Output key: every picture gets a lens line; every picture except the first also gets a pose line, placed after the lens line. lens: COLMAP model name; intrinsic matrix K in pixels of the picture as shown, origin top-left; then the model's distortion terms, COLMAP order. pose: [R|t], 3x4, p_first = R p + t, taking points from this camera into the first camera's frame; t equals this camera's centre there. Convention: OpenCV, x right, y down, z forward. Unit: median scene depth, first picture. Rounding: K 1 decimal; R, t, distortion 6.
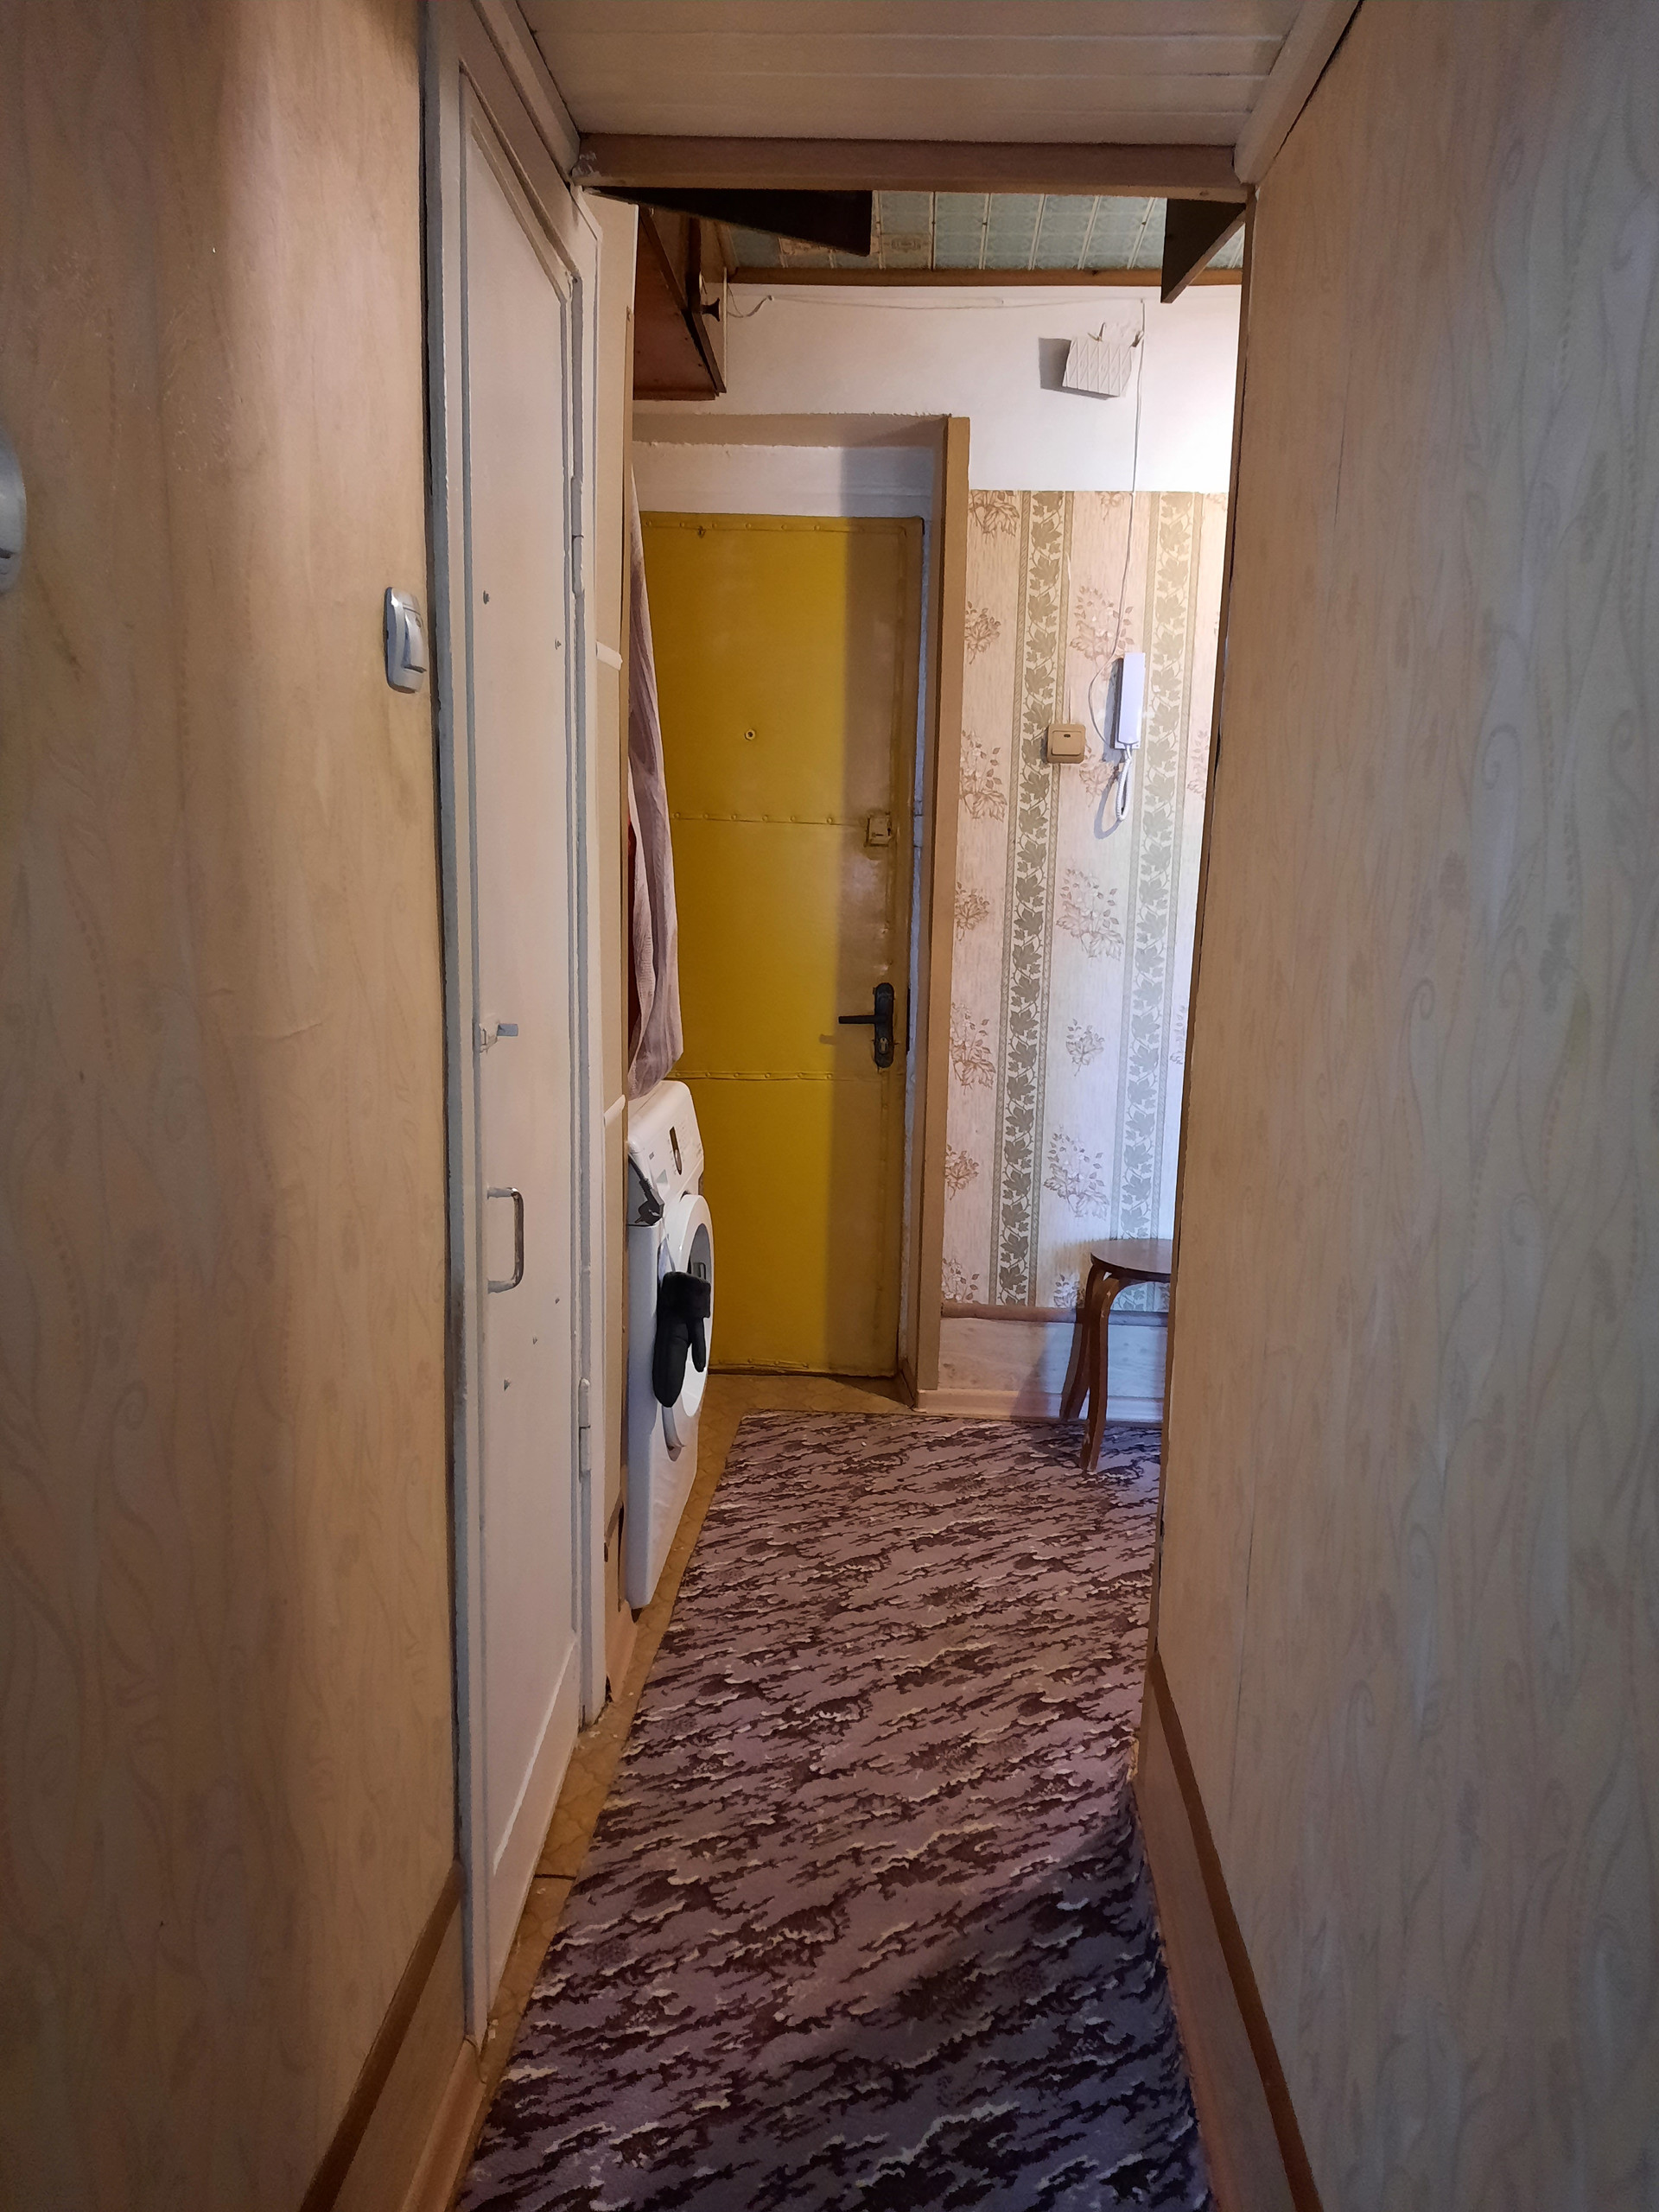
lens RADIAL K [[1638.3, 0, 859.9], [0, 1638.3, 1111.9], [0, 0, 1]] dist [0.087324, -0.091908]
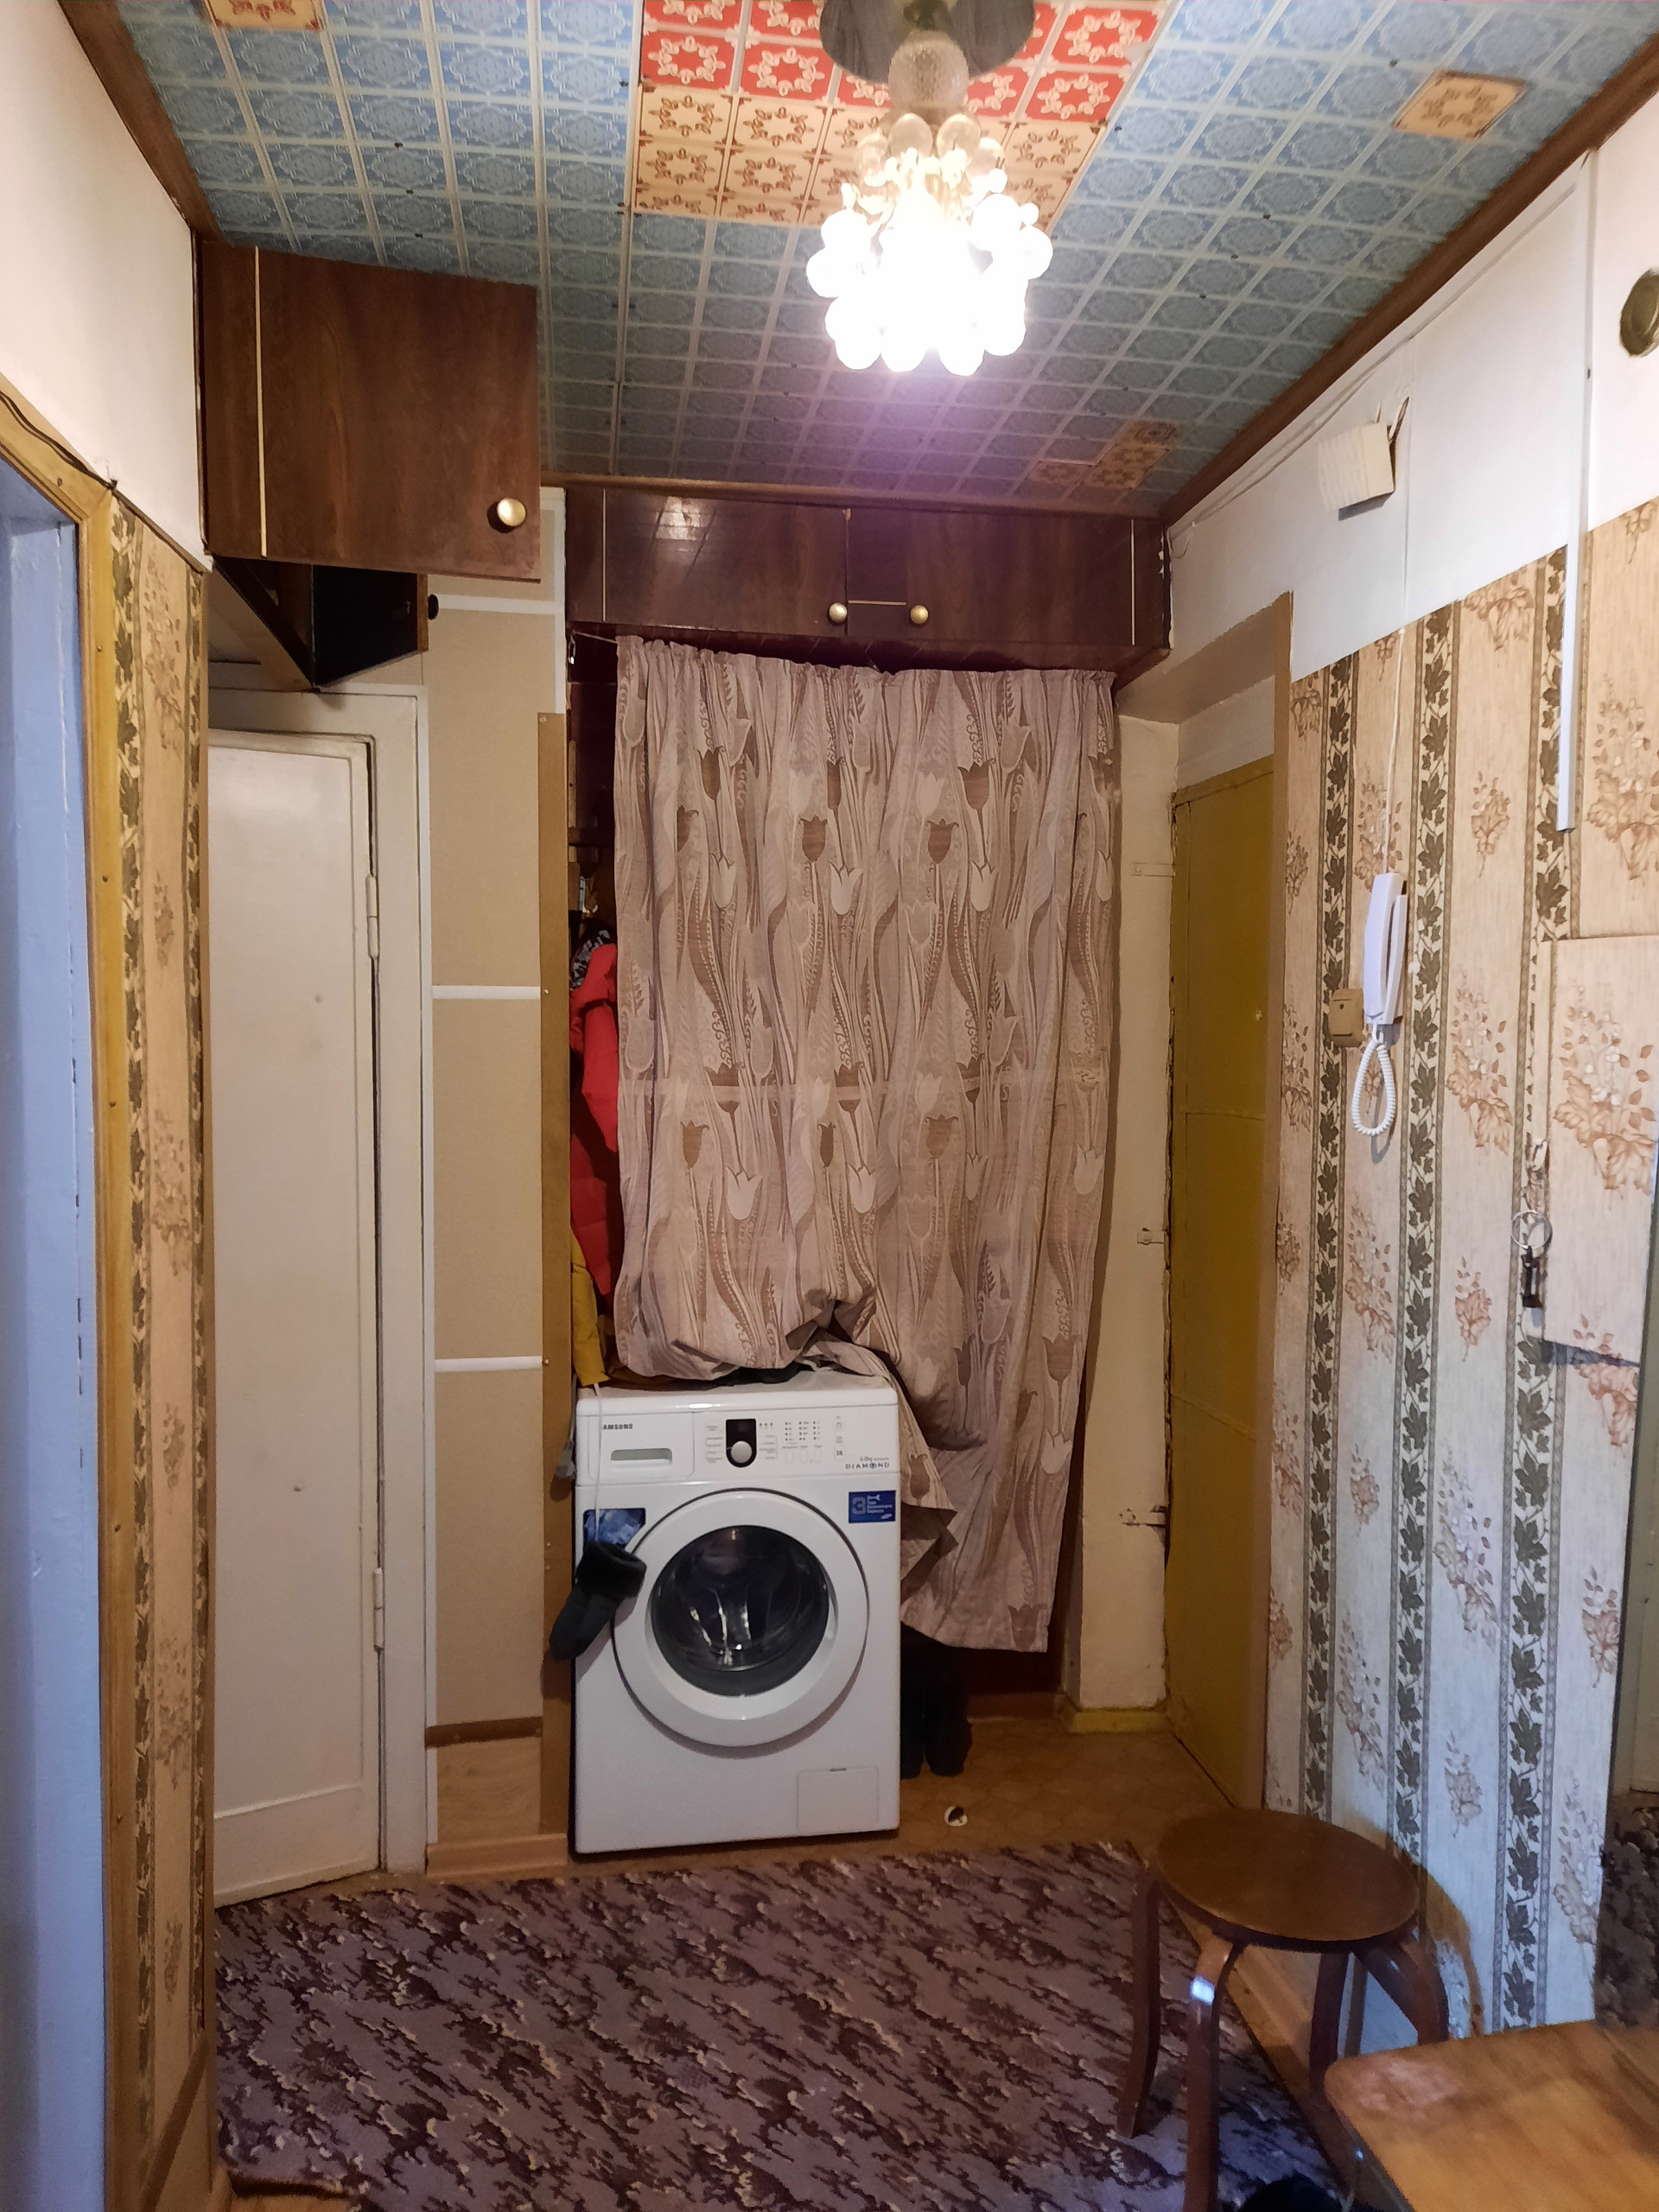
lens RADIAL K [[1638.3, 0, 859.9], [0, 1638.3, 1111.9], [0, 0, 1]] dist [0.087324, -0.091908]
pose [[0.189291, 0.020935, -0.981698, 0.828354], [-0.169461, 0.985468, -0.011660, -0.164937], [0.967188, 0.168567, 0.190088, 0.782754]]
